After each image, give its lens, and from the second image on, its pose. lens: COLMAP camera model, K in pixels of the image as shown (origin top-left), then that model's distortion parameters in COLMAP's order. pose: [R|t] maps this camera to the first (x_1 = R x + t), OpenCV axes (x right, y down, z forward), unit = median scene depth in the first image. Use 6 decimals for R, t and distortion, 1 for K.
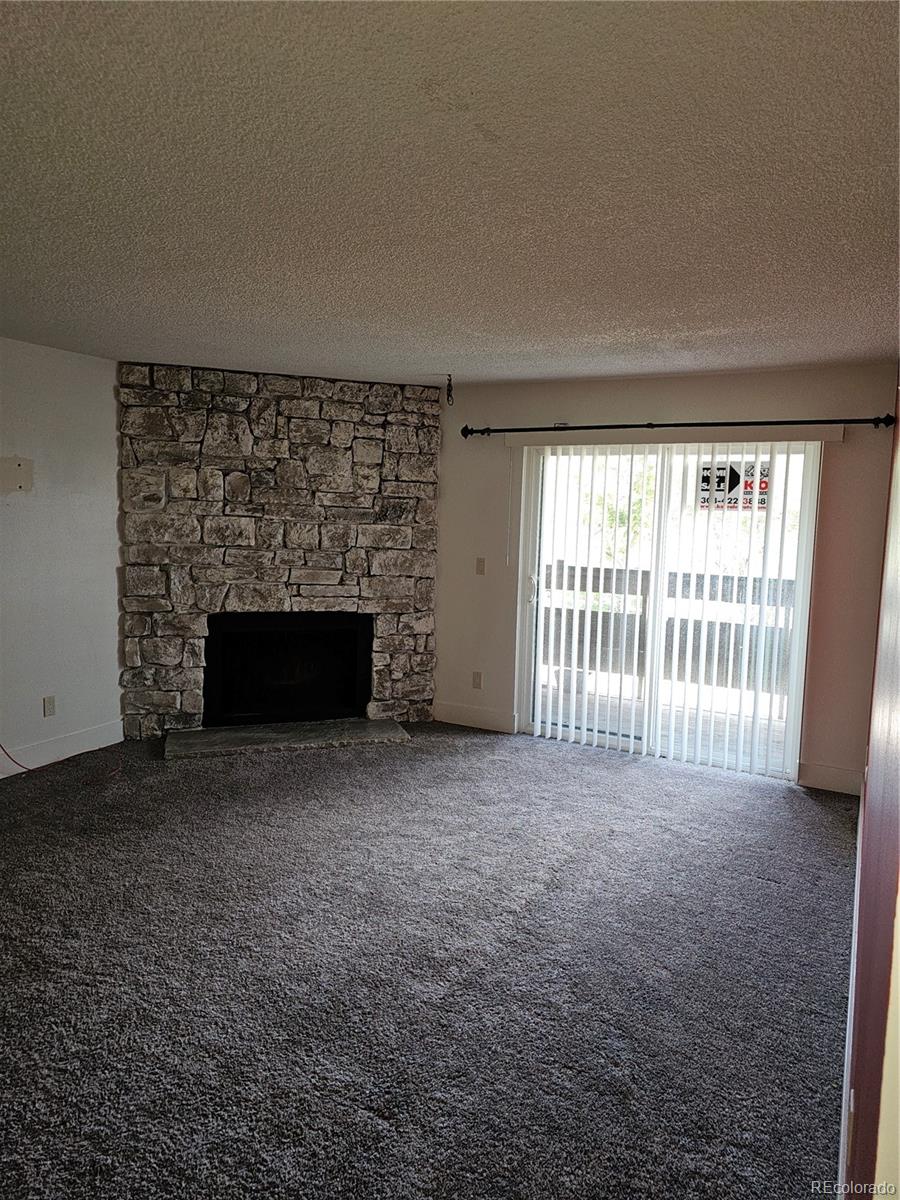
lens RADIAL K [[801.8, 0, 454.1], [0, 801.8, 591.2], [0, 0, 1]] dist [0.110349, -0.010067]
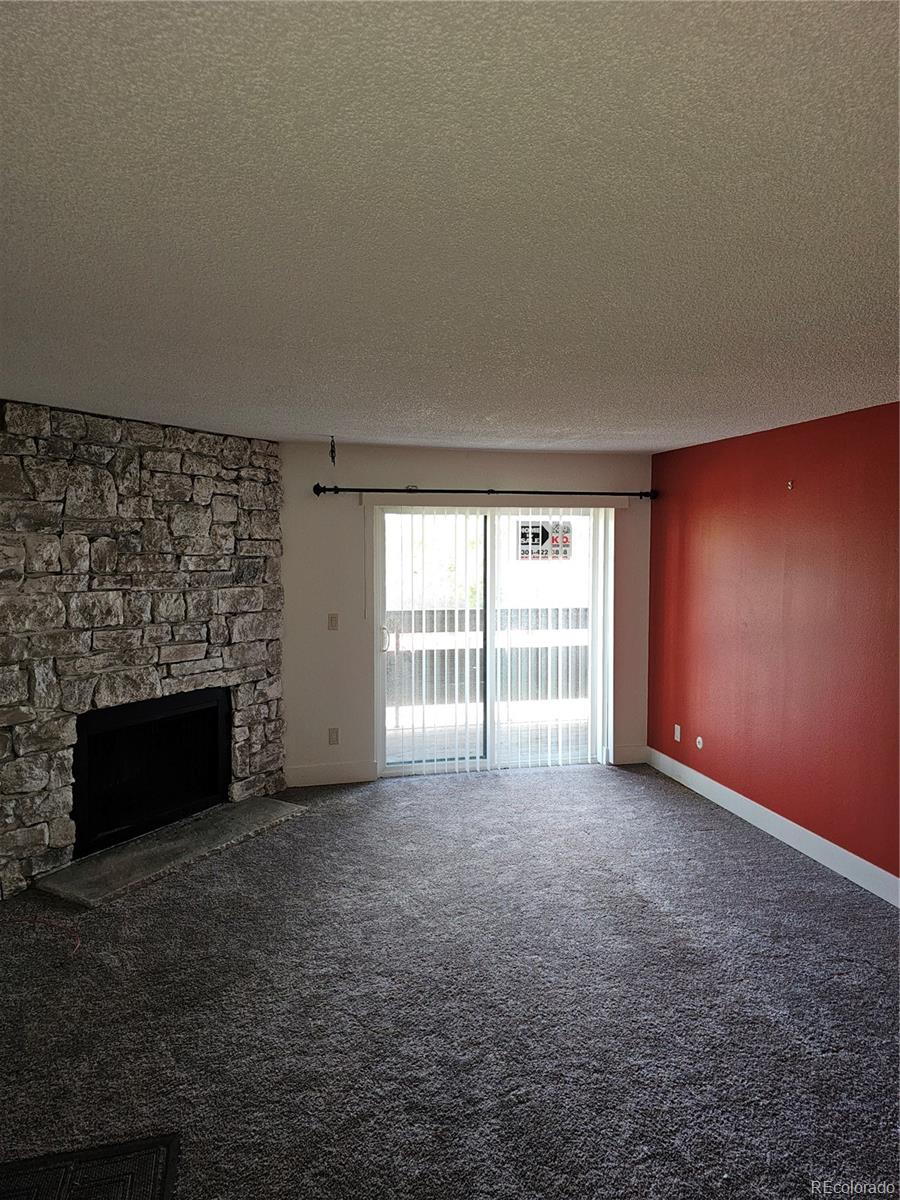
lens RADIAL K [[801.8, 0, 458.6], [0, 801.8, 603.8], [0, 0, 1]] dist [0.110349, -0.010067]
pose [[0.755333, -0.078838, 0.650581, -0.534562], [0.089699, 0.995832, 0.016533, -0.060518], [-0.649173, 0.045869, 0.759256, 0.140937]]
